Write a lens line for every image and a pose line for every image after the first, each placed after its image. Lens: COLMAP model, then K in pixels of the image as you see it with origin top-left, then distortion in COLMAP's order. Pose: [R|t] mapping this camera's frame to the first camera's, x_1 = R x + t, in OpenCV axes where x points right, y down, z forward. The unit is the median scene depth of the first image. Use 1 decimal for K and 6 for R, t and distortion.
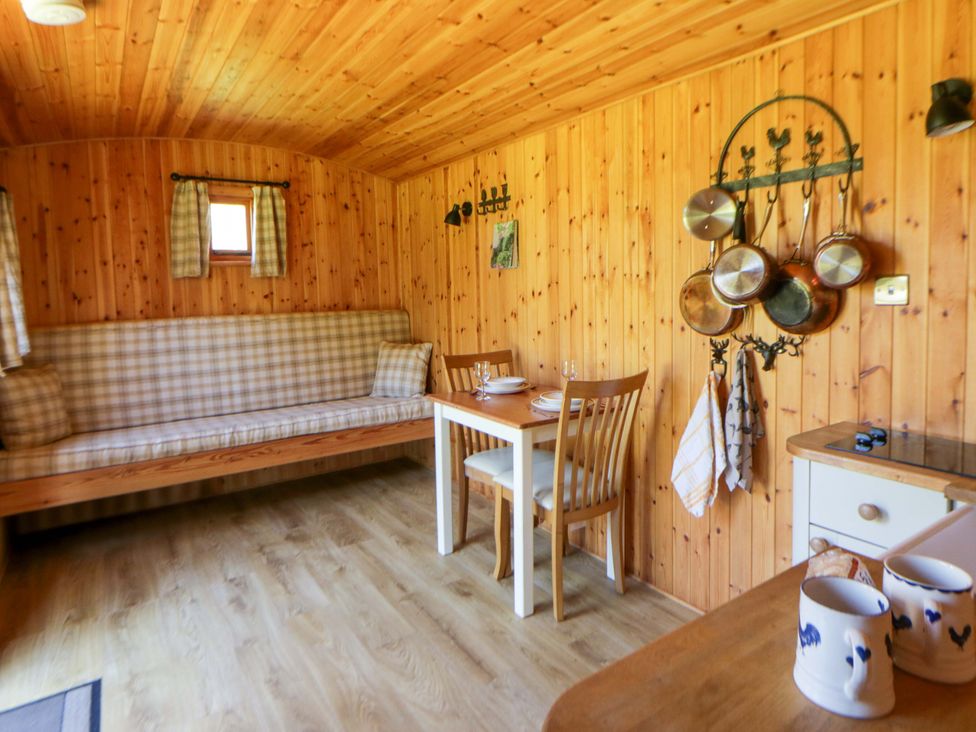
lens RADIAL K [[584.4, 0, 516.6], [0, 584.4, 320.4], [0, 0, 1]] dist [0.006457, -0.010454]
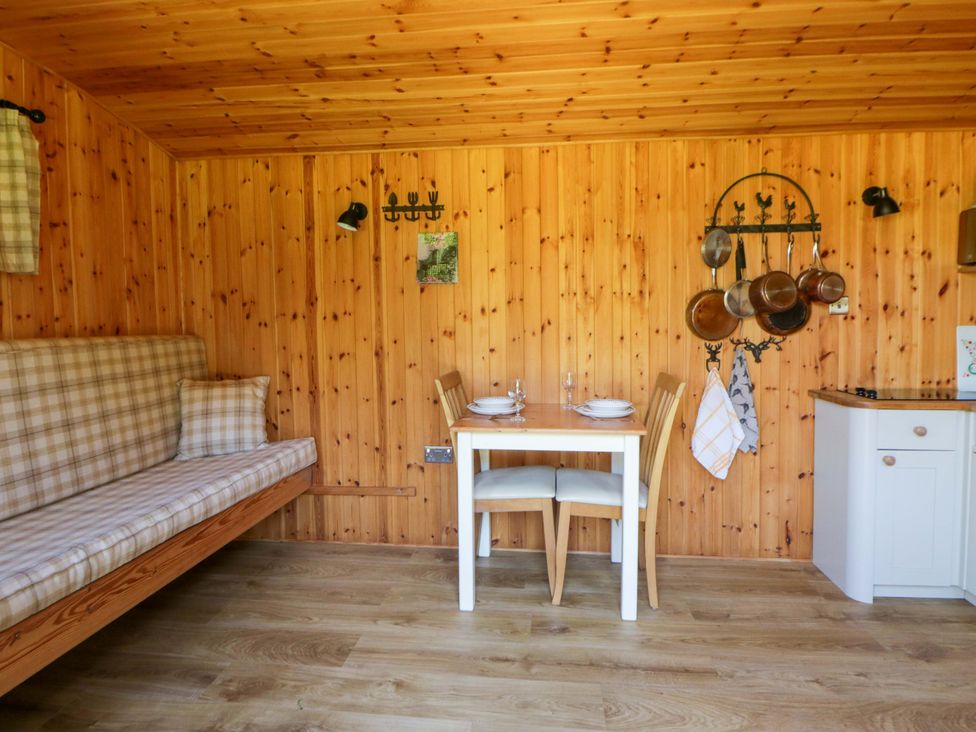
lens RADIAL K [[508.9, 0, 505.4], [0, 508.9, 345.3], [0, 0, 1]] dist [0.002790, -0.015220]
pose [[0.658088, -0.021703, 0.752628, -0.606666], [0.038266, 0.999257, -0.004644, 0.017666], [-0.751968, 0.031856, 0.658429, 0.434978]]
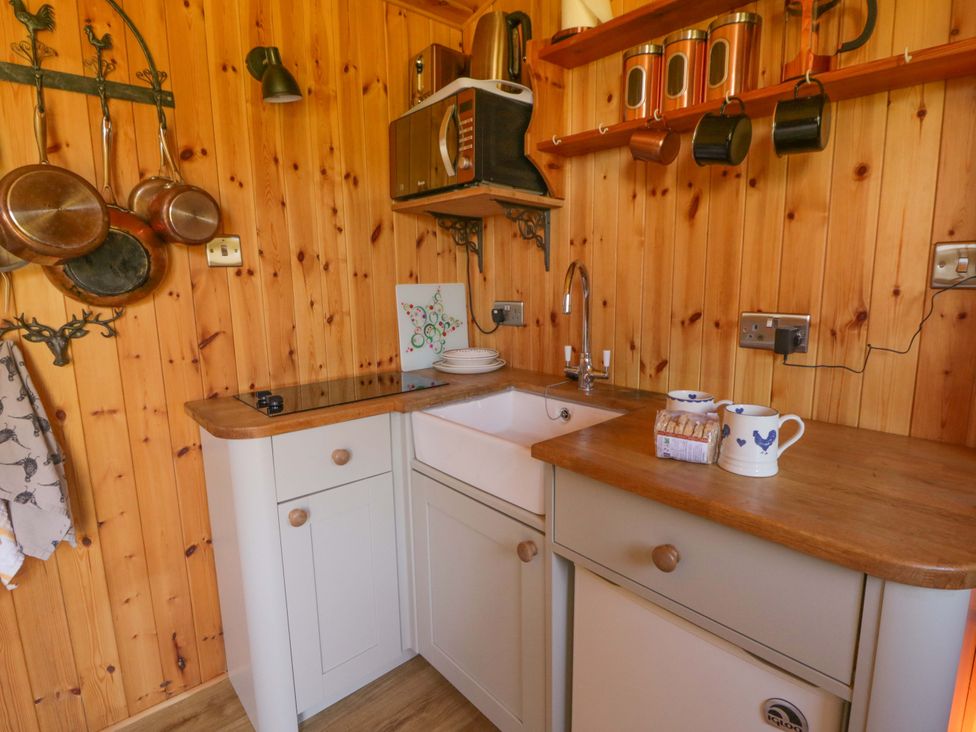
lens RADIAL K [[508.9, 0, 502.6], [0, 508.9, 356.9], [0, 0, 1]] dist [0.002790, -0.015220]
pose [[-0.126556, -0.132195, 0.983111, -0.145601], [0.066589, 0.987713, 0.141386, 0.018087], [-0.989722, 0.083357, -0.116198, 0.374963]]
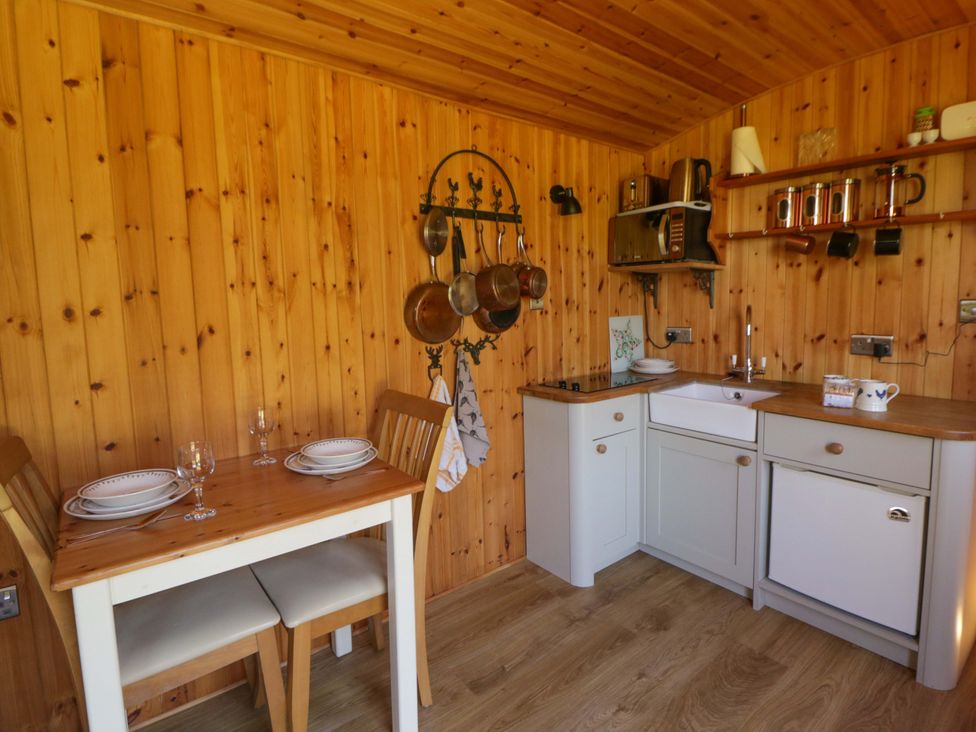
lens RADIAL K [[508.9, 0, 502.7], [0, 508.9, 347.3], [0, 0, 1]] dist [0.002790, -0.015220]
pose [[-0.068787, -0.075149, 0.994797, -0.455380], [0.074713, 0.993971, 0.080252, -0.024502], [-0.994830, 0.079845, -0.062757, 0.680158]]
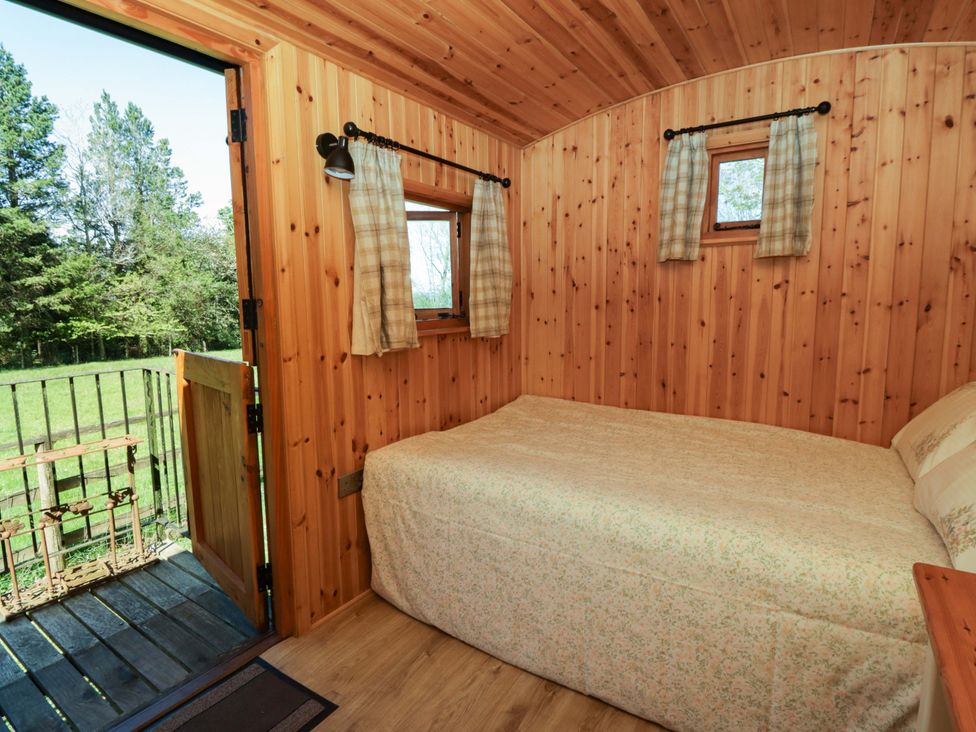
lens RADIAL K [[508.9, 0, 499.2], [0, 508.9, 357.0], [0, 0, 1]] dist [0.002790, -0.015220]
pose [[0.374073, 0.135233, -0.917487, 0.014283], [-0.055258, 0.990804, 0.123510, -0.018687], [0.925752, 0.004496, 0.378105, 0.612363]]
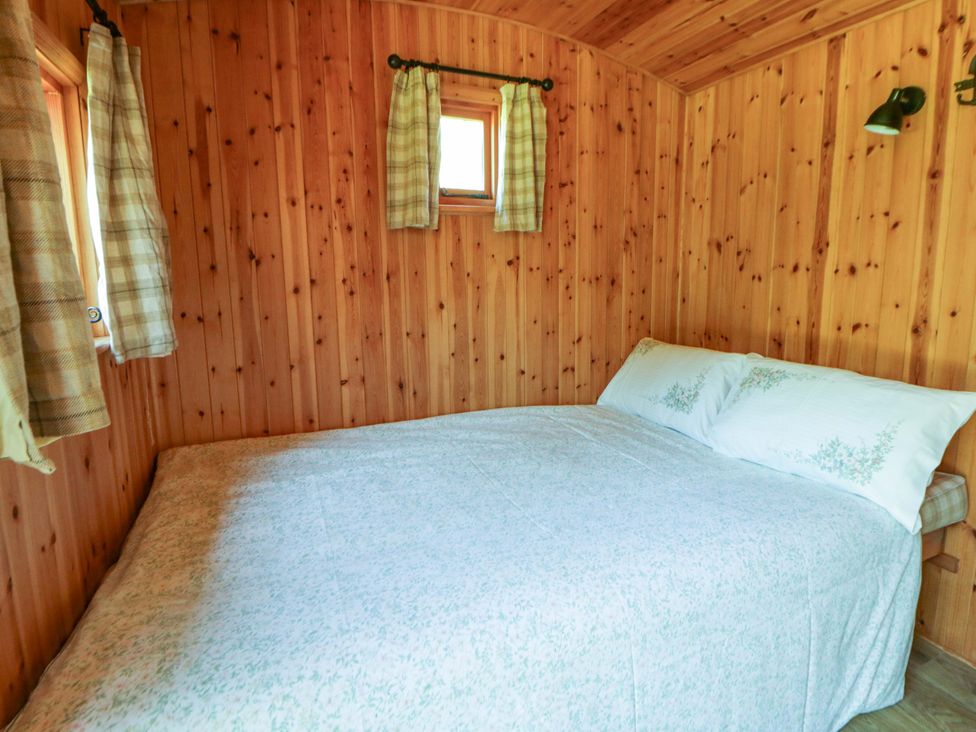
lens RADIAL K [[508.9, 0, 507.1], [0, 508.9, 338.1], [0, 0, 1]] dist [0.002790, -0.015220]
pose [[0.981250, 0.043797, -0.187695, -0.417755], [-0.028232, 0.995997, 0.084812, -0.006107], [0.190658, -0.077922, 0.978559, 0.562014]]
